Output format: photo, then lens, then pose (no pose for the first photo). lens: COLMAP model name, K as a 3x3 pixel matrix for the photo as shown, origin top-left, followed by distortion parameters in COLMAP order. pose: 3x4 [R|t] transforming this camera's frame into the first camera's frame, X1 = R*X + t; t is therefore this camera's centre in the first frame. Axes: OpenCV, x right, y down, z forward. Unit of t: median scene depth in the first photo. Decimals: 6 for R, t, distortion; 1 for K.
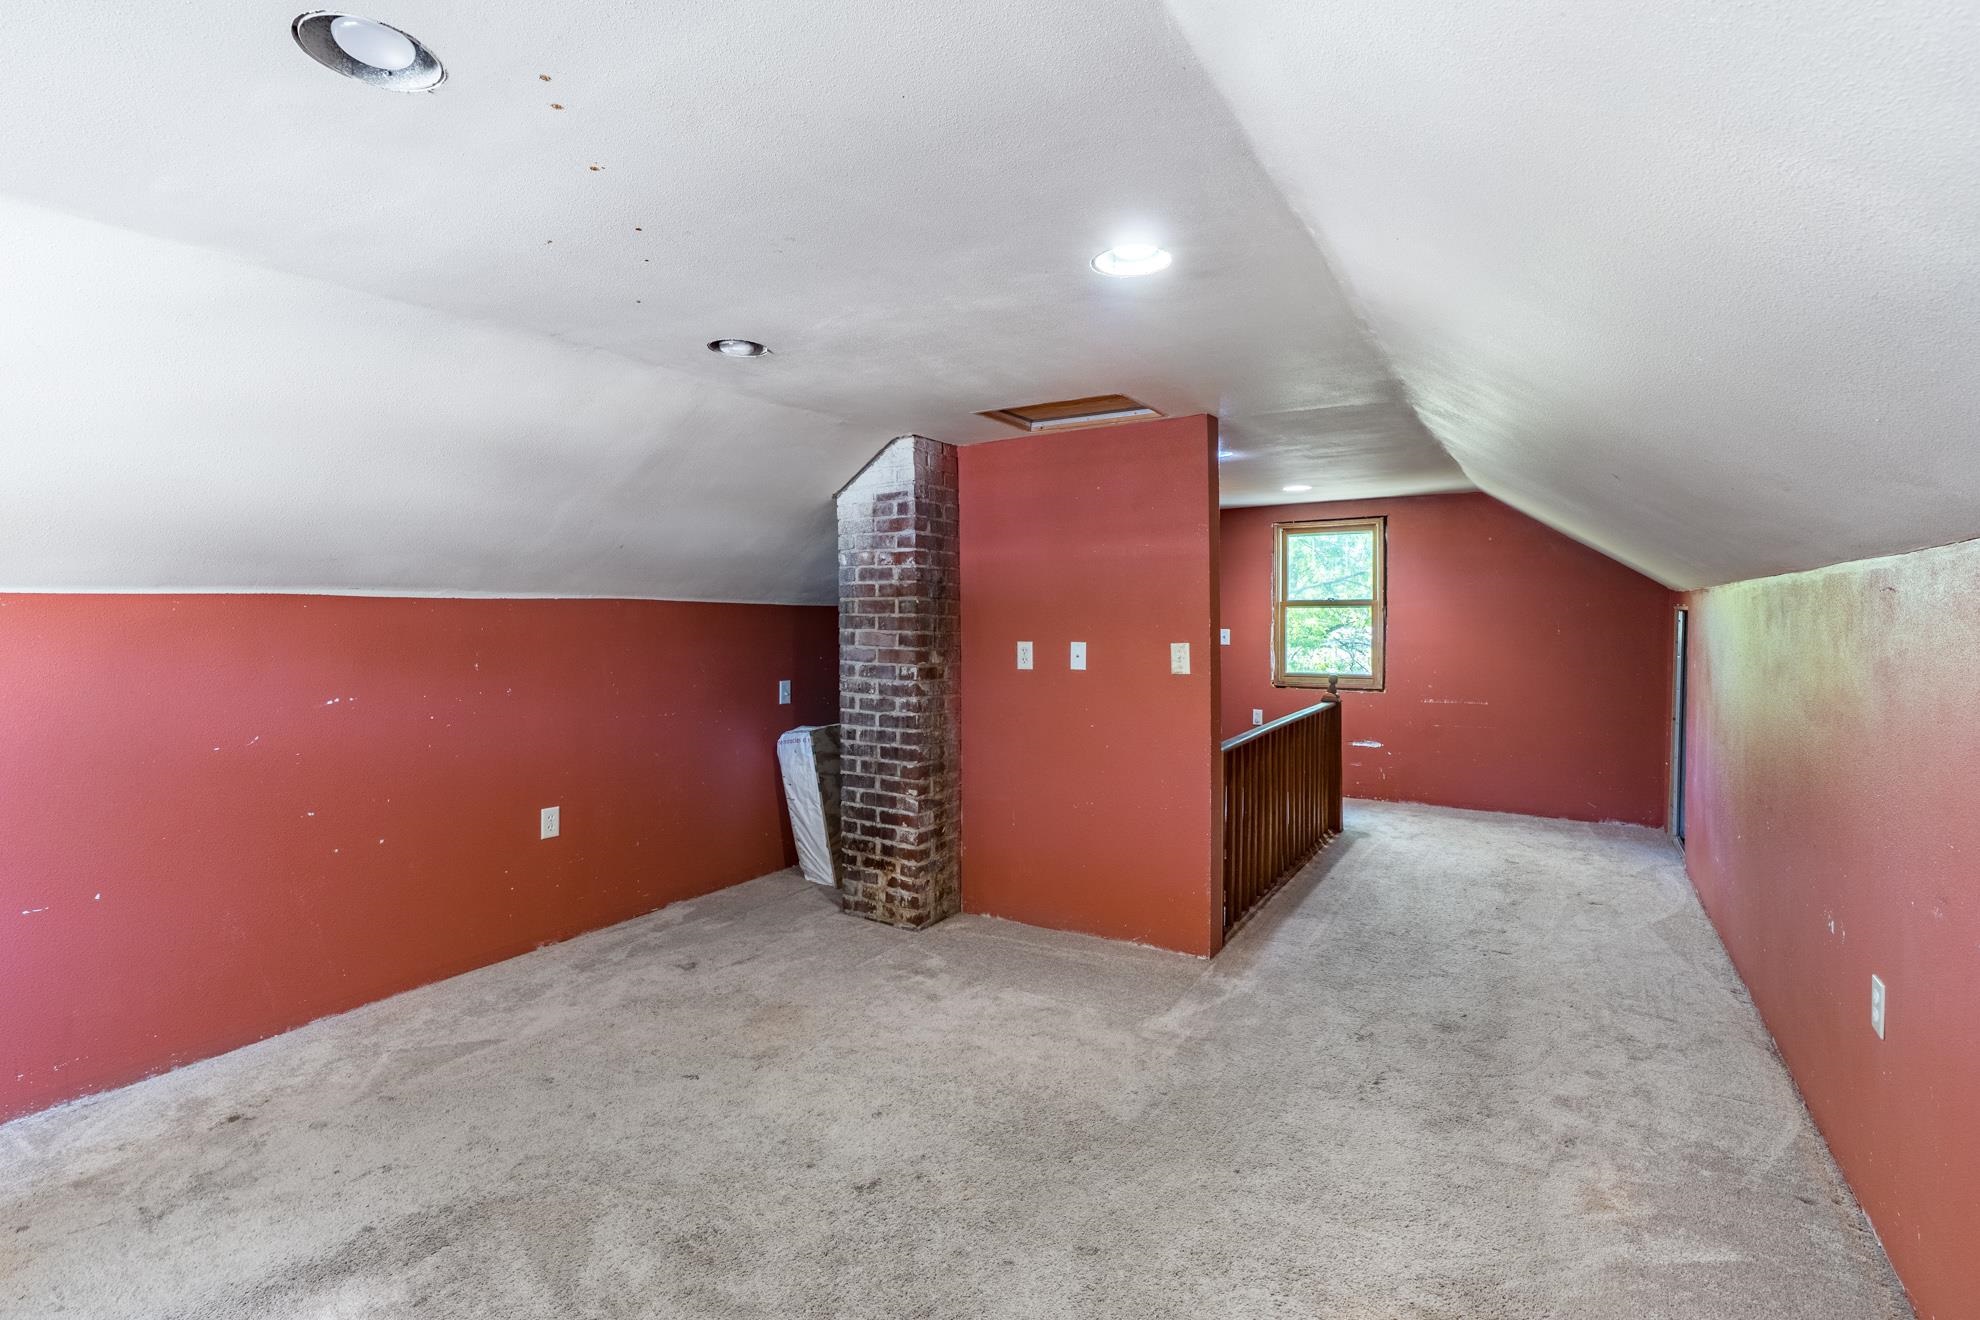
lens RADIAL K [[905.9, 0, 973.6], [0, 905.9, 653.1], [0, 0, 1]] dist [-0.003559, 0.000338]
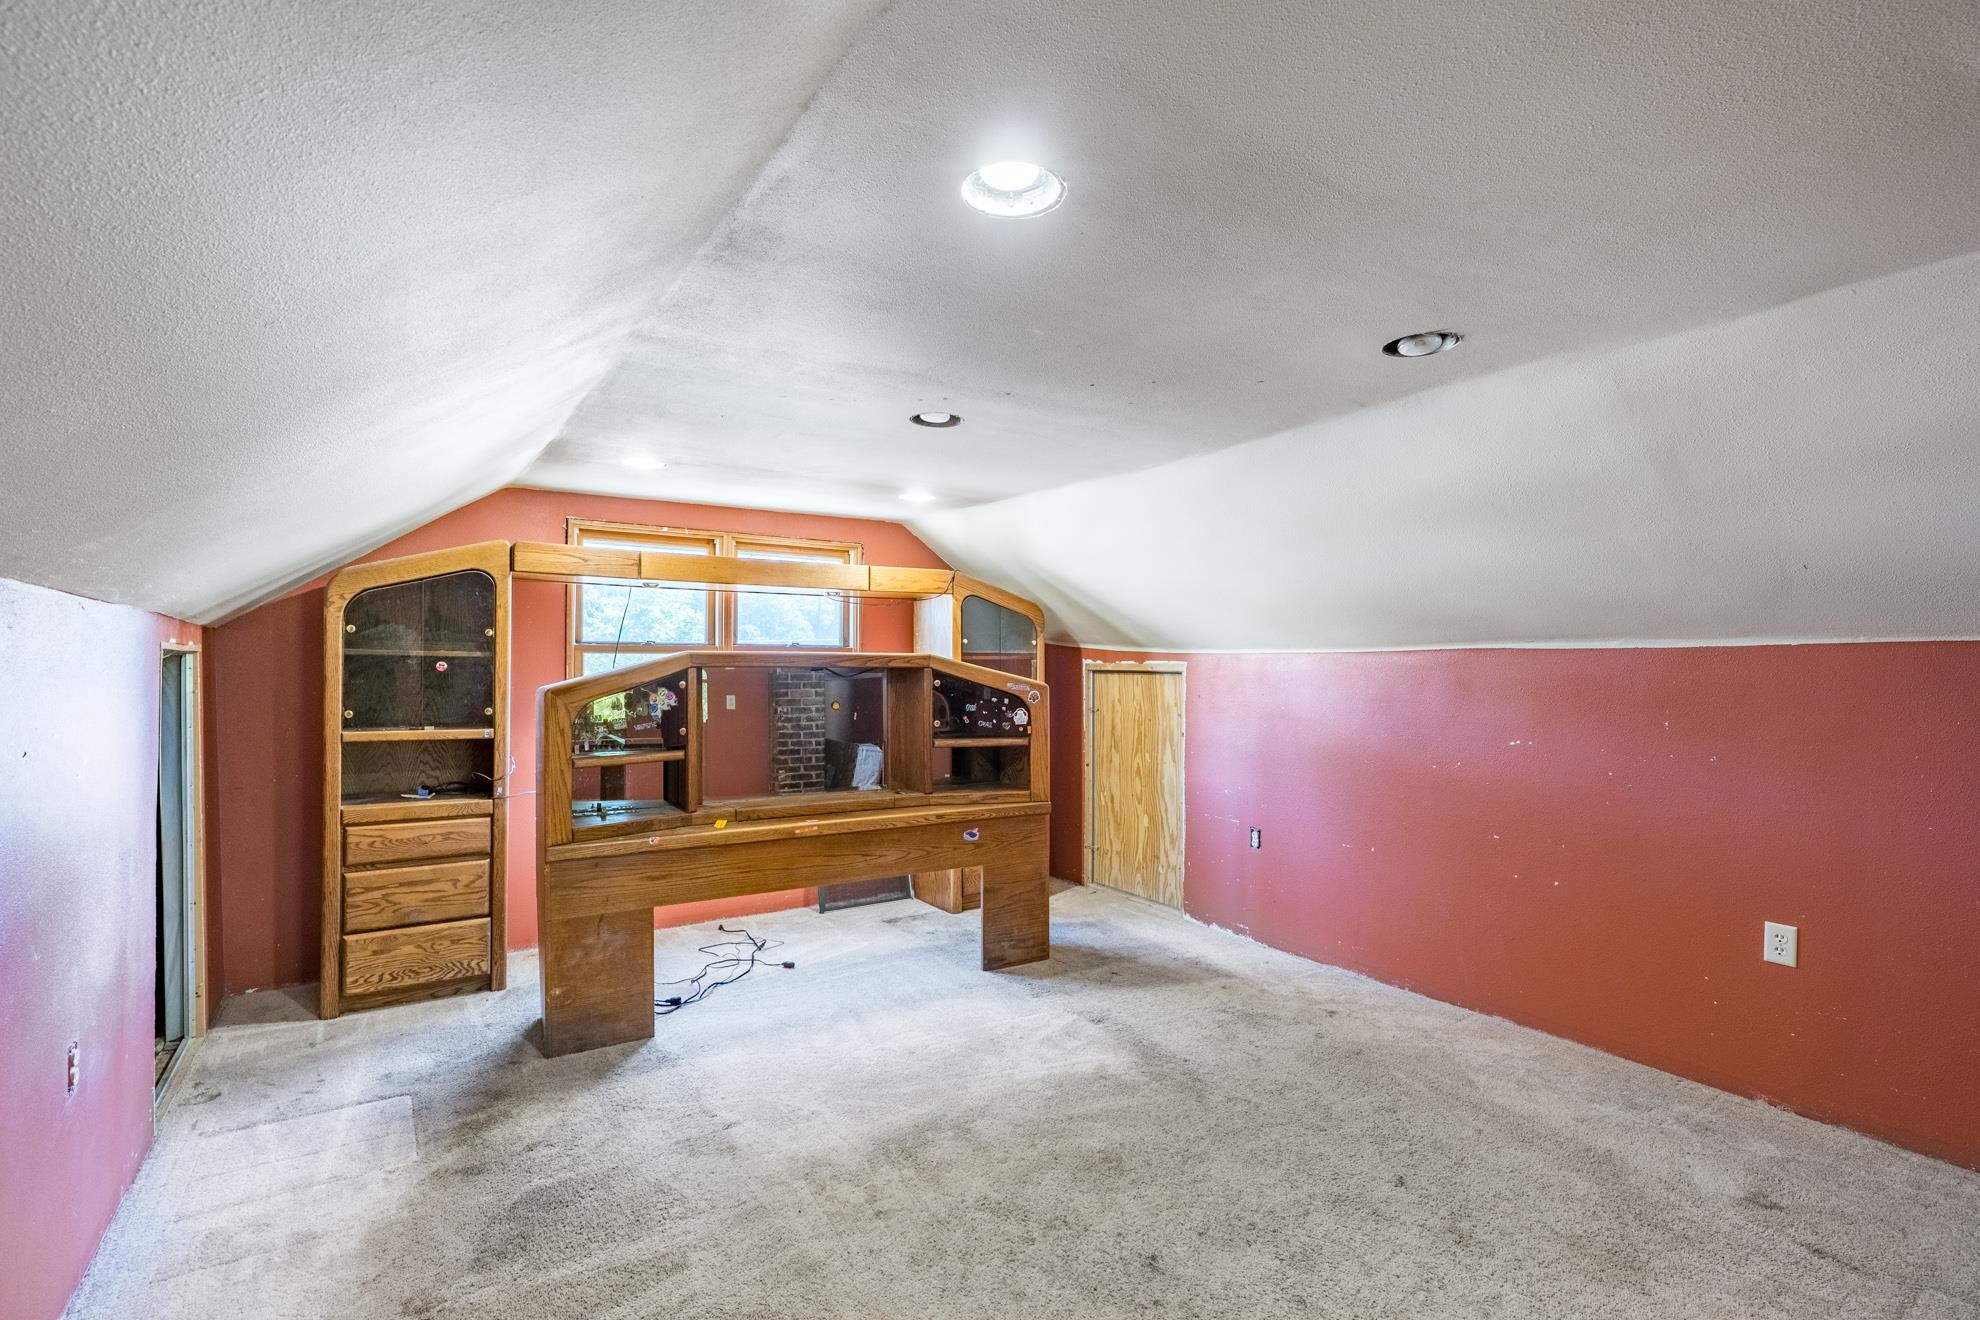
lens RADIAL K [[905.9, 0, 973.6], [0, 905.9, 653.1], [0, 0, 1]] dist [-0.003559, 0.000338]
pose [[-0.413767, -0.001486, -0.910382, 0.643991], [-0.030020, 0.999477, 0.012012, -0.056405], [0.909888, 0.032300, -0.413595, 0.903529]]
